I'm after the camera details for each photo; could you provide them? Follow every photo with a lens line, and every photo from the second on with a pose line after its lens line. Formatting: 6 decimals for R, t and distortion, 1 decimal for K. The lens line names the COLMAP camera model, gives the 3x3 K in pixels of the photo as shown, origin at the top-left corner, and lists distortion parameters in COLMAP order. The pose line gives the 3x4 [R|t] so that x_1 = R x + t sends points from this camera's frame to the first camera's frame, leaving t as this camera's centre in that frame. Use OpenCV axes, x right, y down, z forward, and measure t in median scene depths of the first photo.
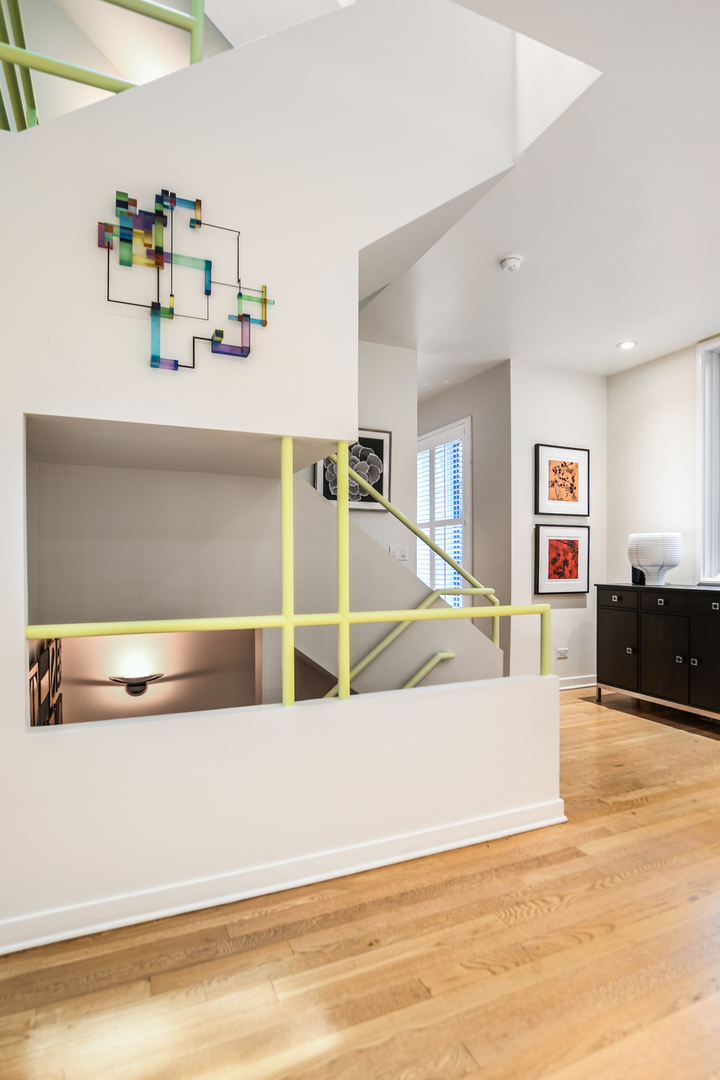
lens RADIAL K [[563.0, 0, 366.5], [0, 563.0, 561.2], [0, 0, 1]] dist [-0.005399, -0.000068]
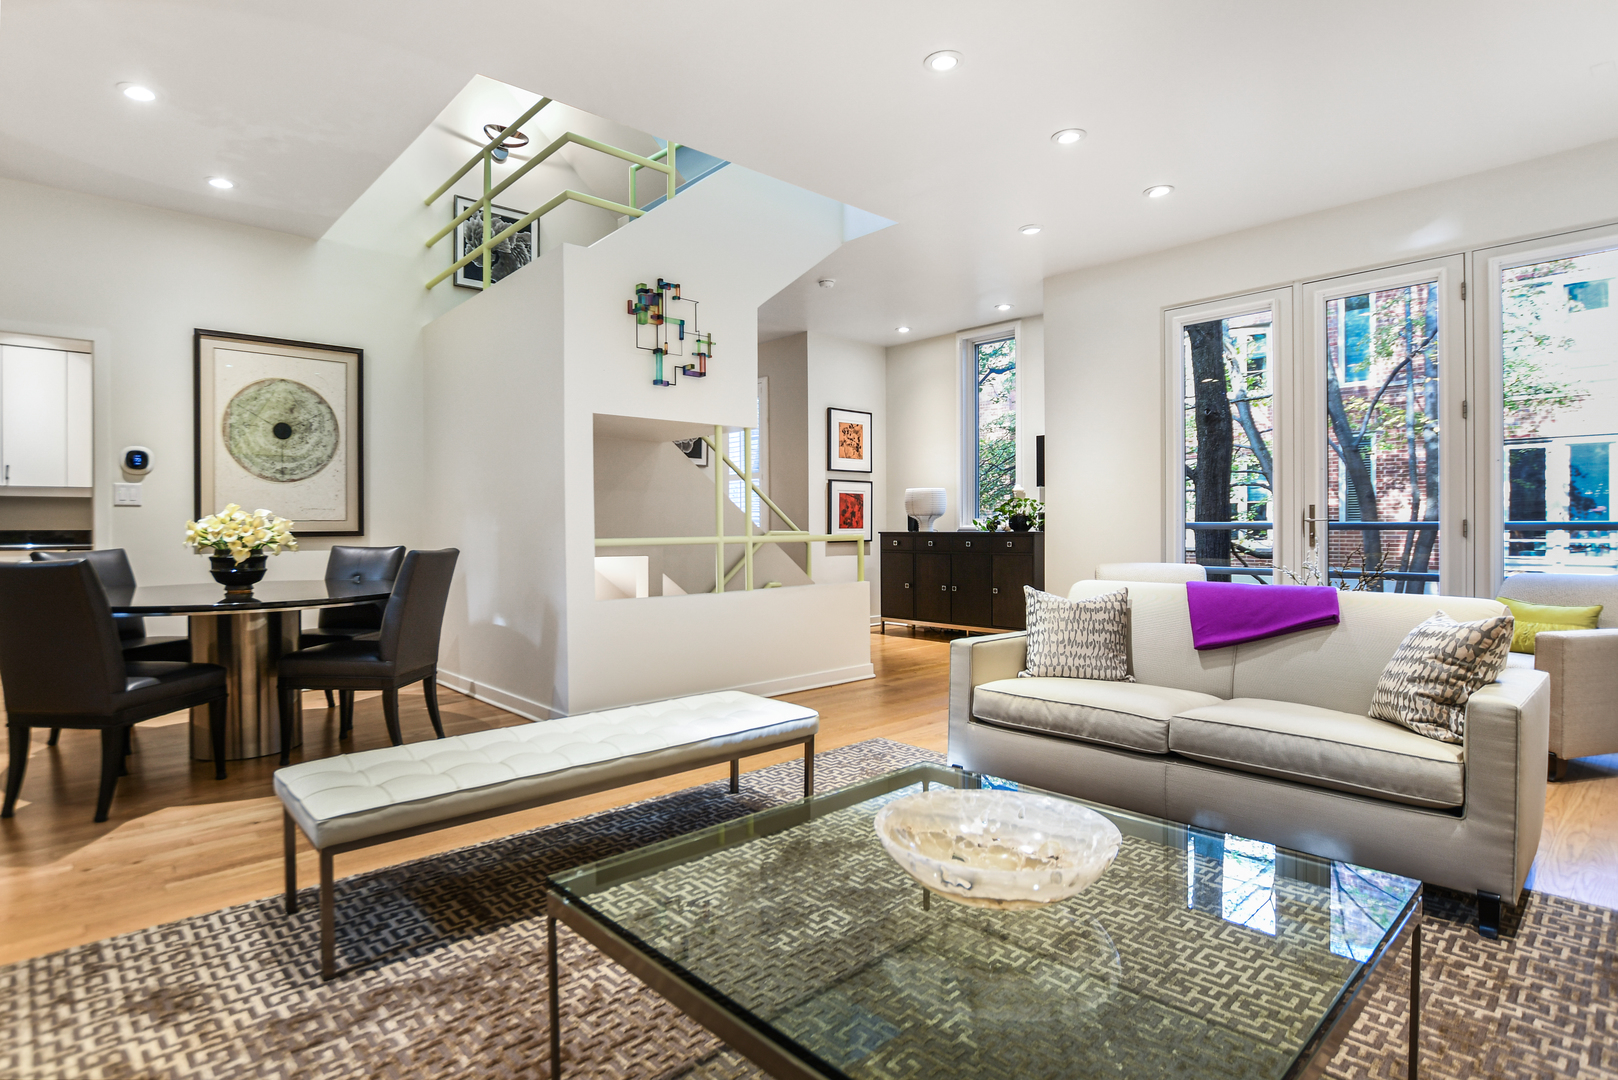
lens RADIAL K [[843.5, 0, 777.2], [0, 843.5, 539.5], [0, 0, 1]] dist [-0.005399, -0.000068]
pose [[0.954311, -0.012767, 0.298542, -0.318260], [0.009632, 0.999882, 0.011971, 0.034594], [-0.298660, -0.008549, 0.954321, -0.605758]]
